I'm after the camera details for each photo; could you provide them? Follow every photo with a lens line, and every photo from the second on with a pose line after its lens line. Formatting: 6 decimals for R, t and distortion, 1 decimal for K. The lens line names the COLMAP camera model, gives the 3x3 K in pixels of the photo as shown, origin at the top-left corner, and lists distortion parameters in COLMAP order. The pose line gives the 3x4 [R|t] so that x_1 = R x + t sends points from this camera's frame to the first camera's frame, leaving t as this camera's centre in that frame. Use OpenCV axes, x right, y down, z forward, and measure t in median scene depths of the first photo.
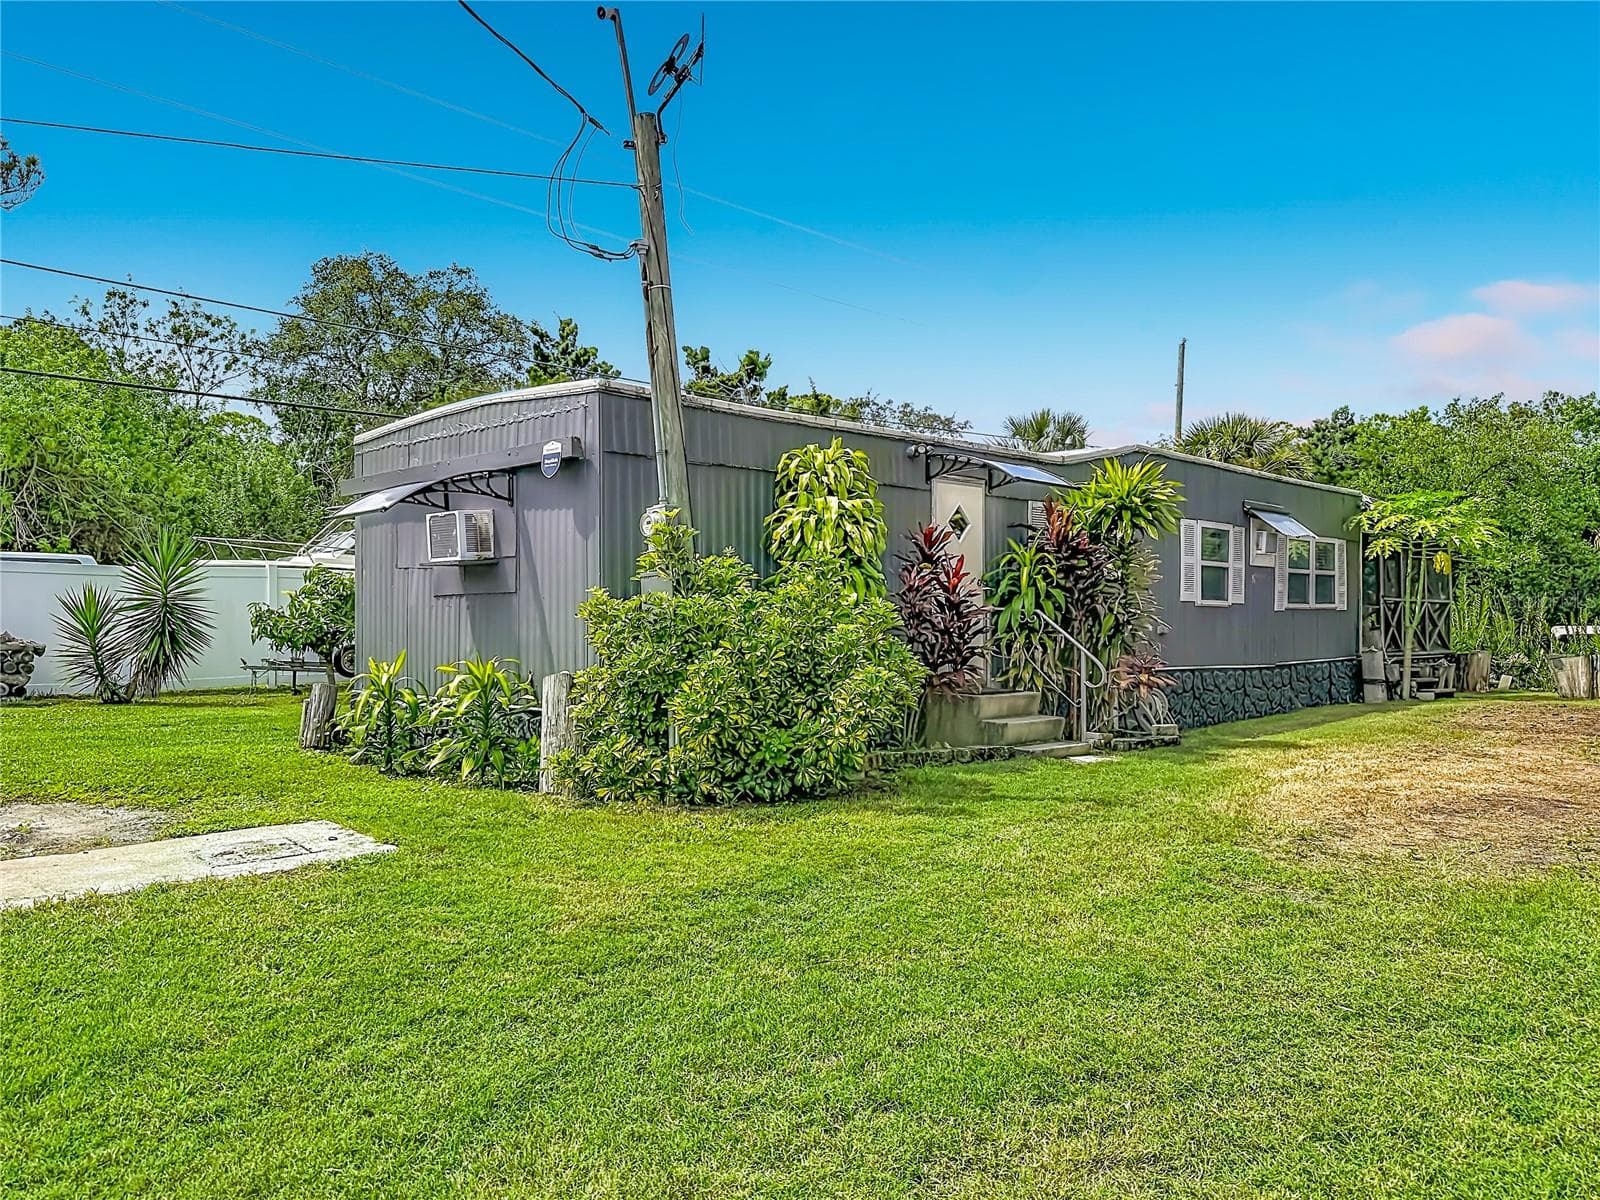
lens RADIAL K [[1148.3, 0, 811.7], [0, 1148.3, 621.1], [0, 0, 1]] dist [0.022694, -0.026926]
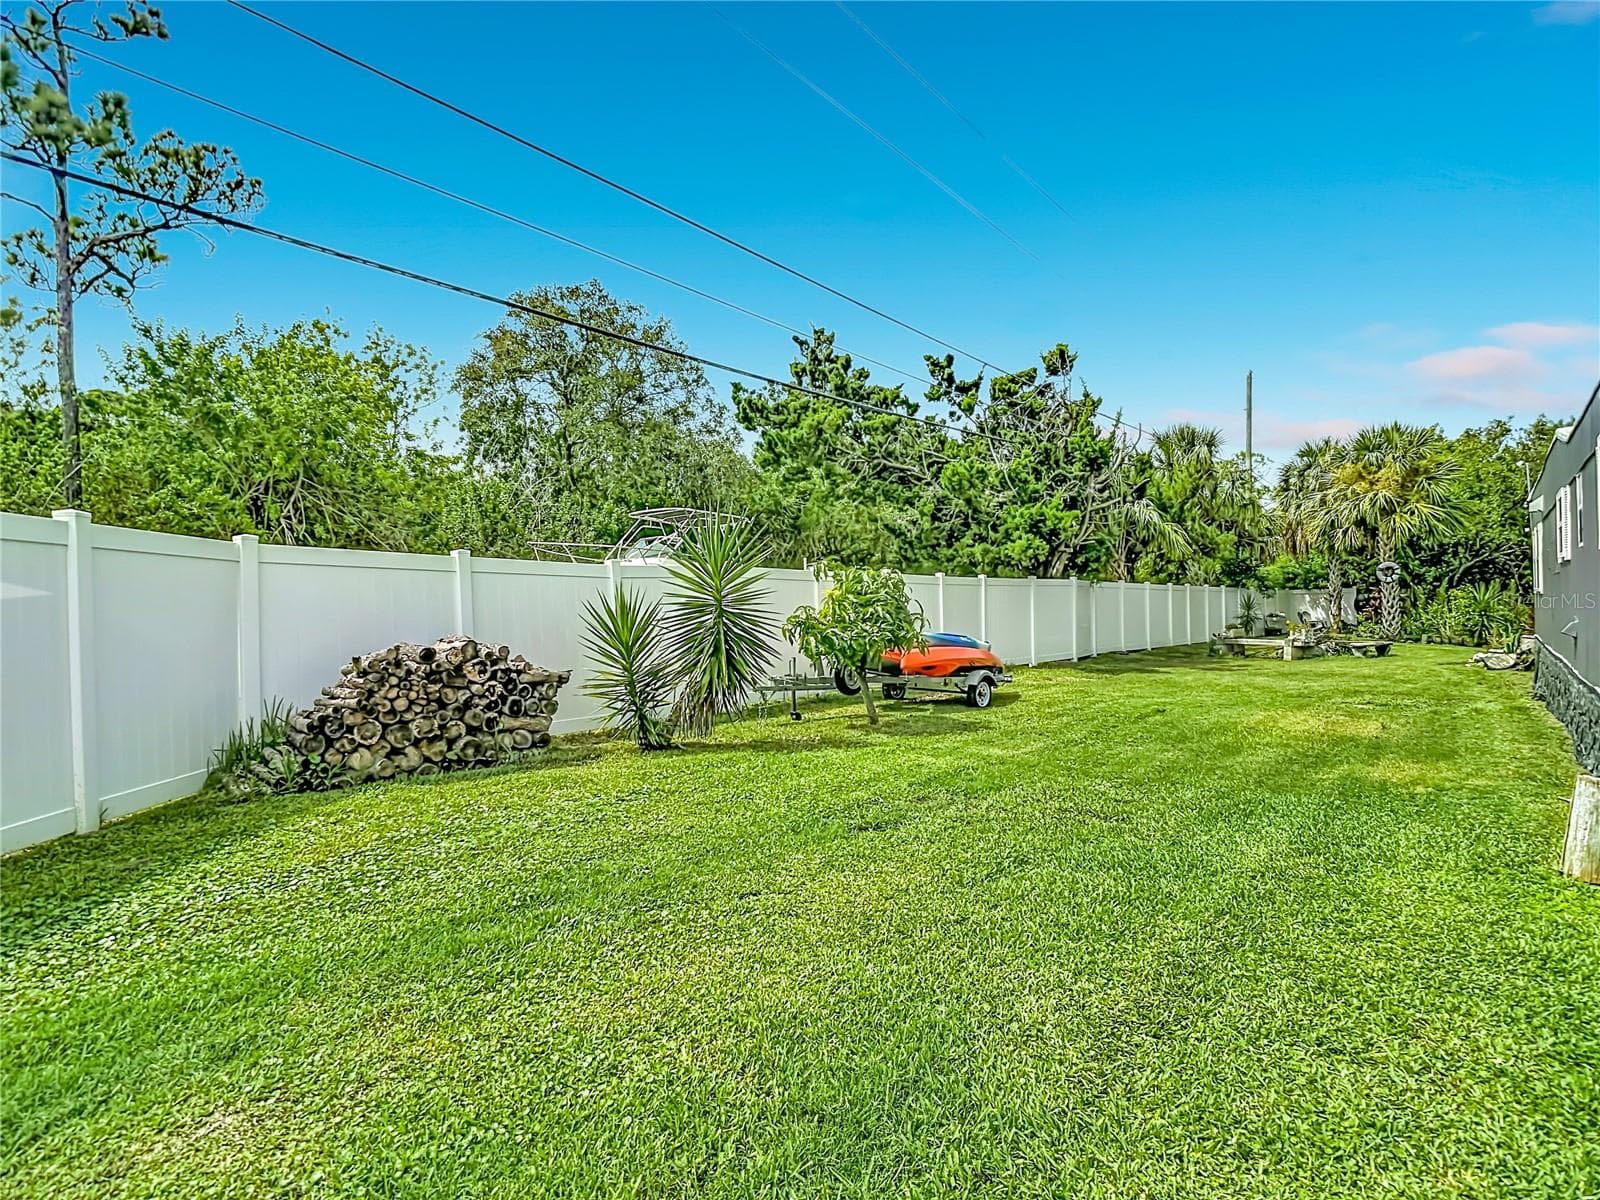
lens RADIAL K [[839.6, 0, 811.9], [0, 839.6, 635.7], [0, 0, 1]] dist [-0.020994, -0.001612]
pose [[0.995391, -0.031051, 0.090730, -1.028894], [0.029250, 0.999349, 0.021116, -0.014012], [-0.091326, -0.018365, 0.995652, 0.876997]]
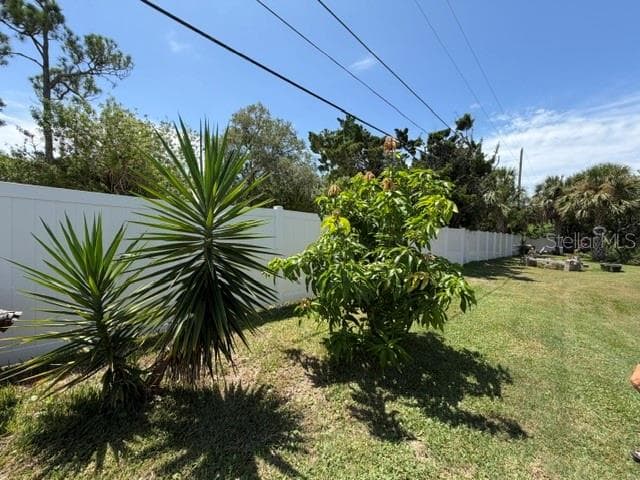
lens RADIAL K [[260.0, 0, 319.8], [0, 260.0, 238.3], [0, 0, 1]] dist [-0.002027, -0.000564]
pose [[0.999878, 0.015636, -0.000184, -0.939610], [-0.015635, 0.999858, 0.006297, -0.036971], [0.000282, -0.006293, 0.999980, 1.606887]]
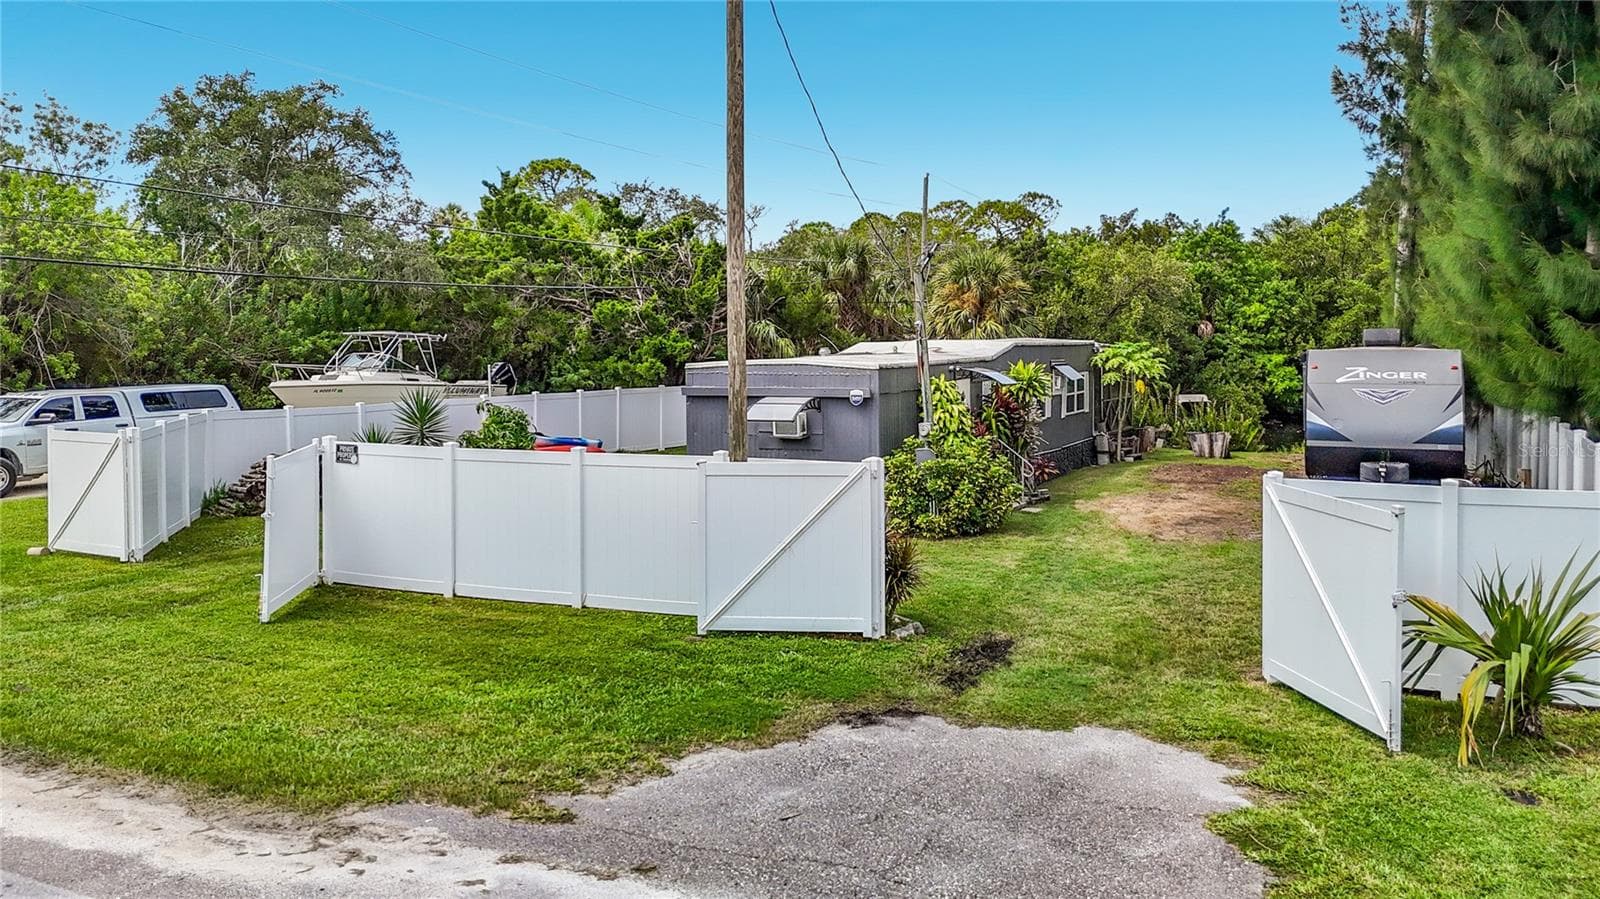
lens RADIAL K [[1217.6, 0, 844.8], [0, 1217.6, 391.3], [0, 0, 1]] dist [0.020375, -0.003775]
pose [[0.946453, -0.018517, 0.322310, -1.031783], [0.007802, 0.999374, 0.034502, -0.232413], [-0.322747, -0.030140, 0.946005, -1.325933]]
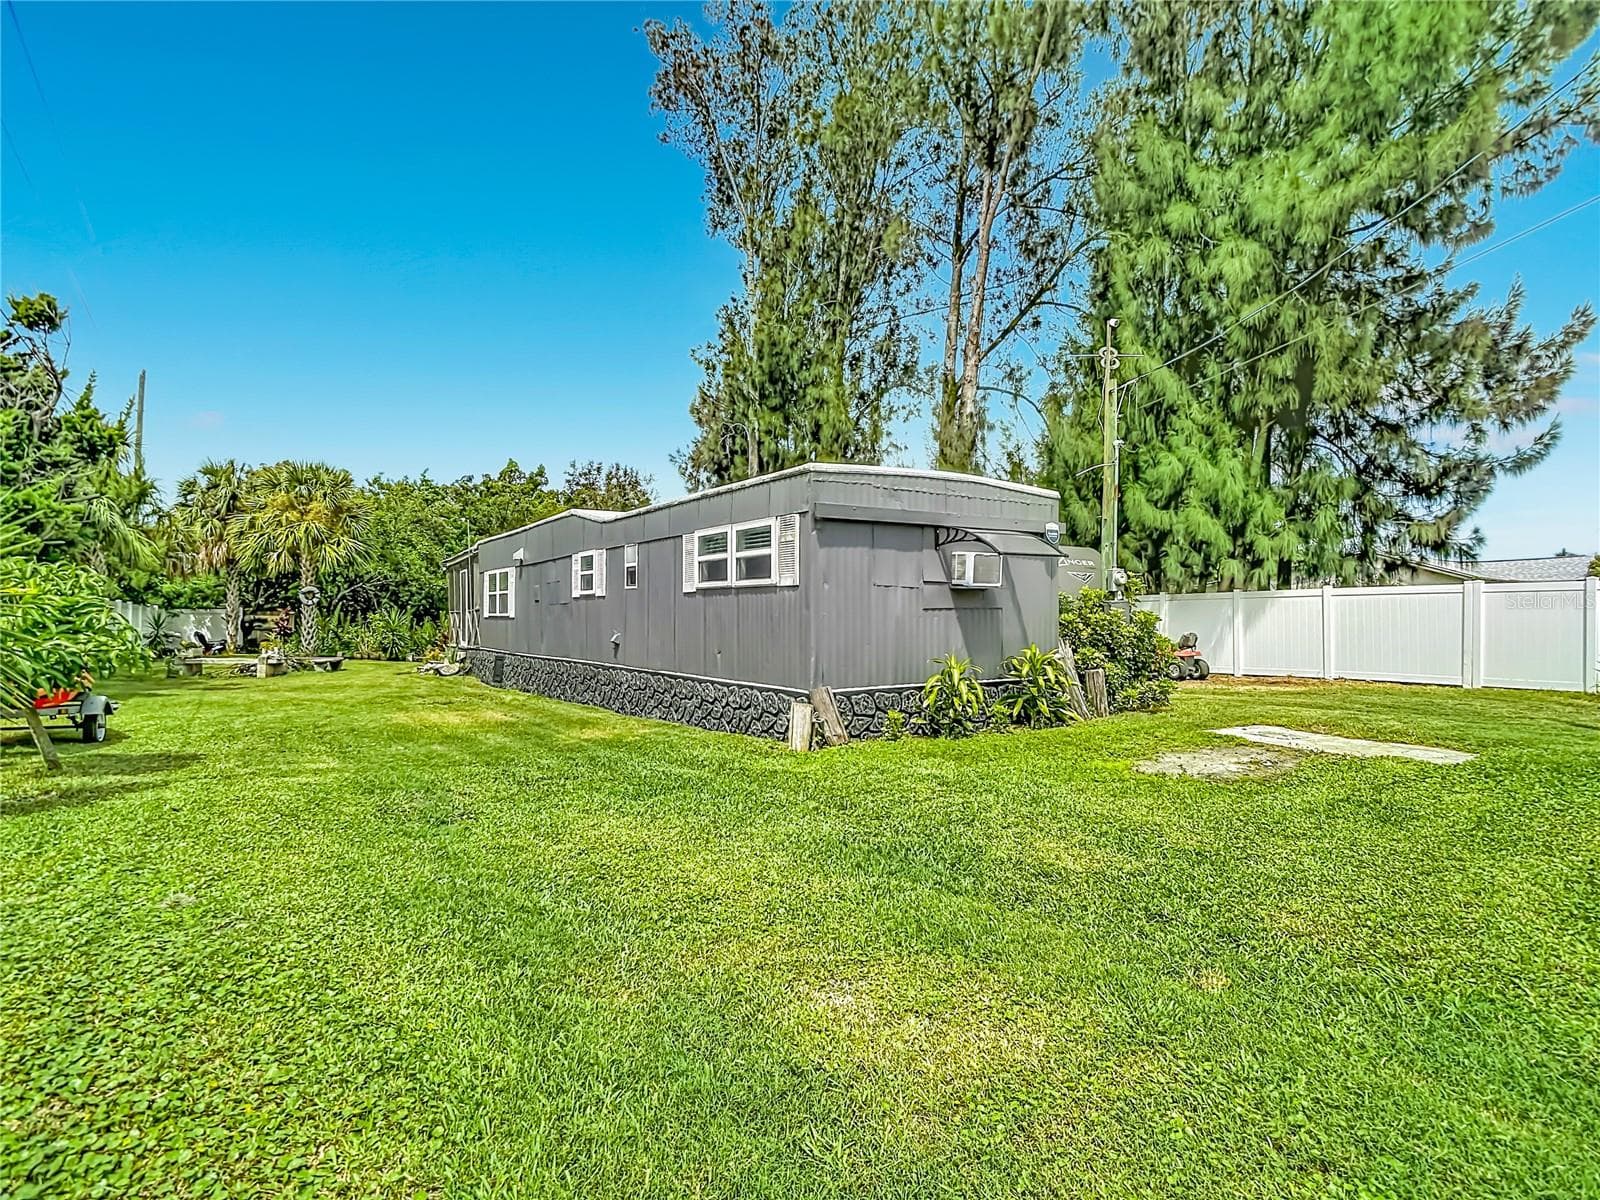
lens RADIAL K [[839.6, 0, 787.5], [0, 839.6, 645.8], [0, 0, 1]] dist [-0.020994, -0.001612]
pose [[0.226075, -0.034150, 0.973511, -1.506373], [0.007268, 0.999417, 0.033370, -0.016497], [-0.974083, -0.000469, 0.226191, 1.085746]]
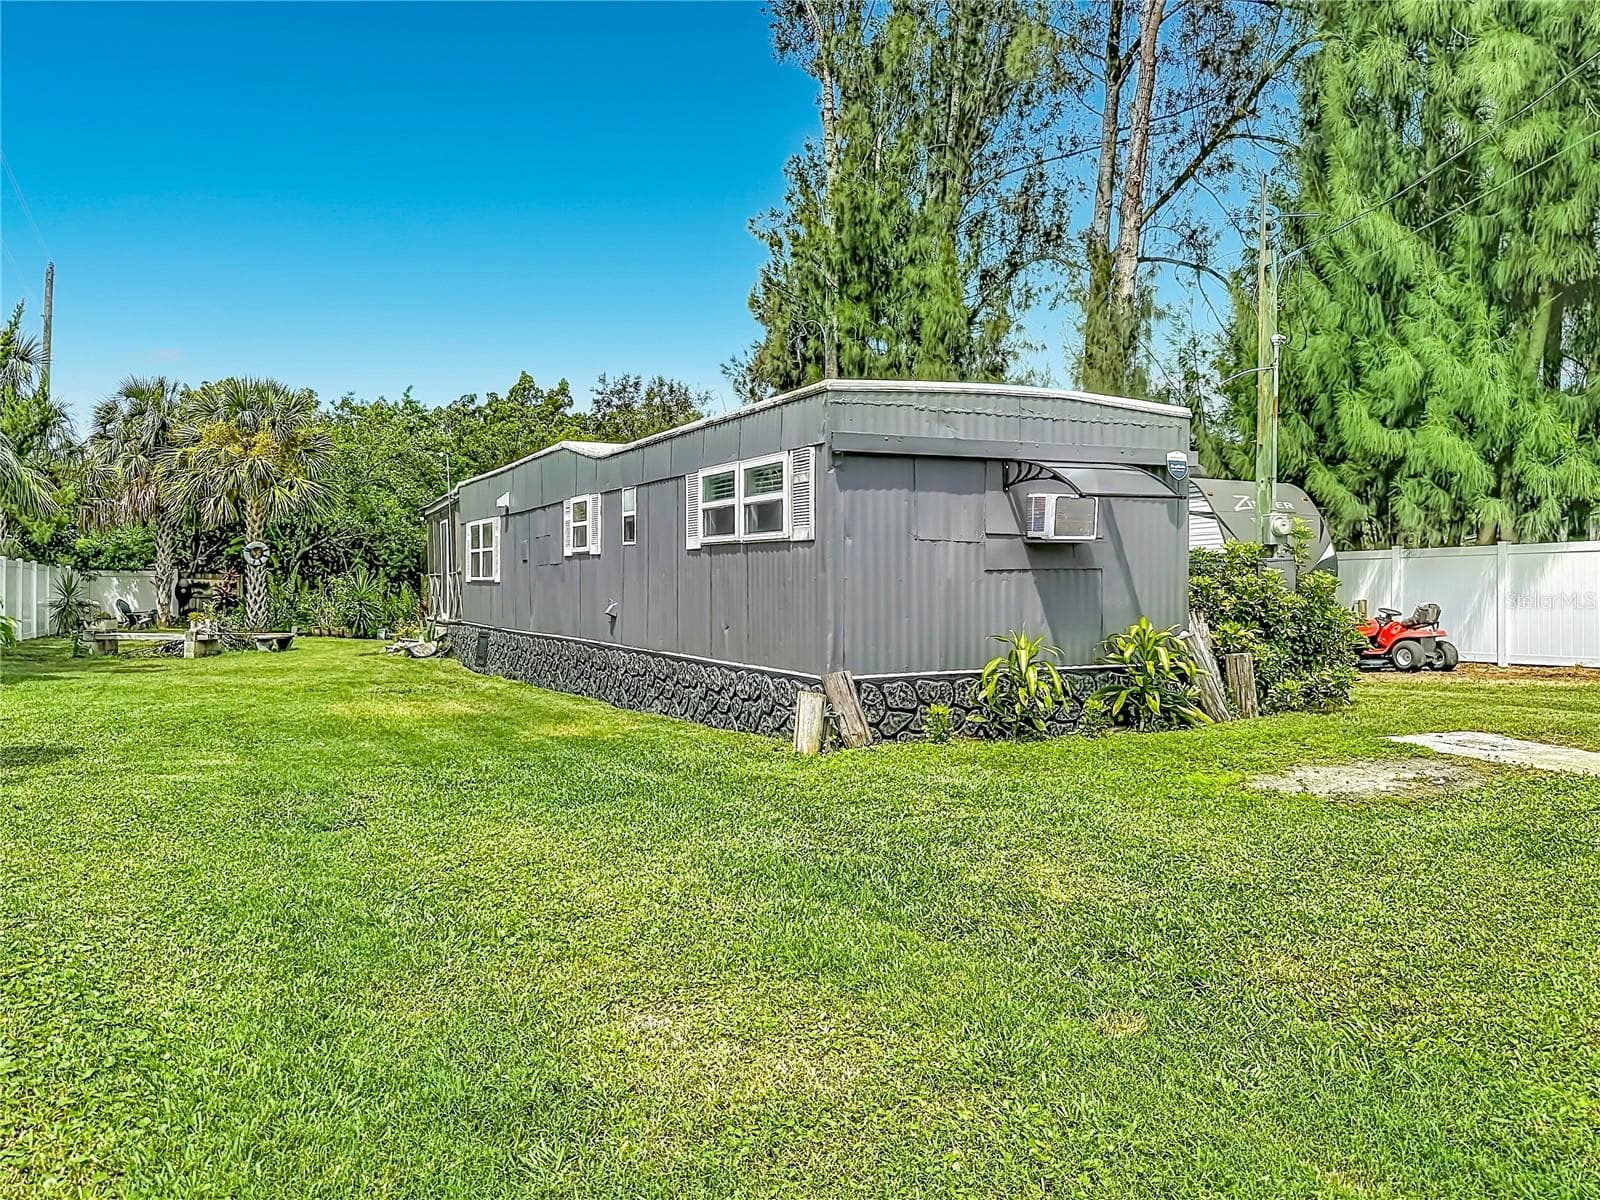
lens RADIAL K [[1148.3, 0, 785.1], [0, 1148.3, 640.2], [0, 0, 1]] dist [0.022694, -0.026926]
pose [[0.328585, -0.048082, 0.943250, -1.532790], [0.006951, 0.998799, 0.048492, -0.013682], [-0.944449, -0.009377, 0.328525, 0.971097]]
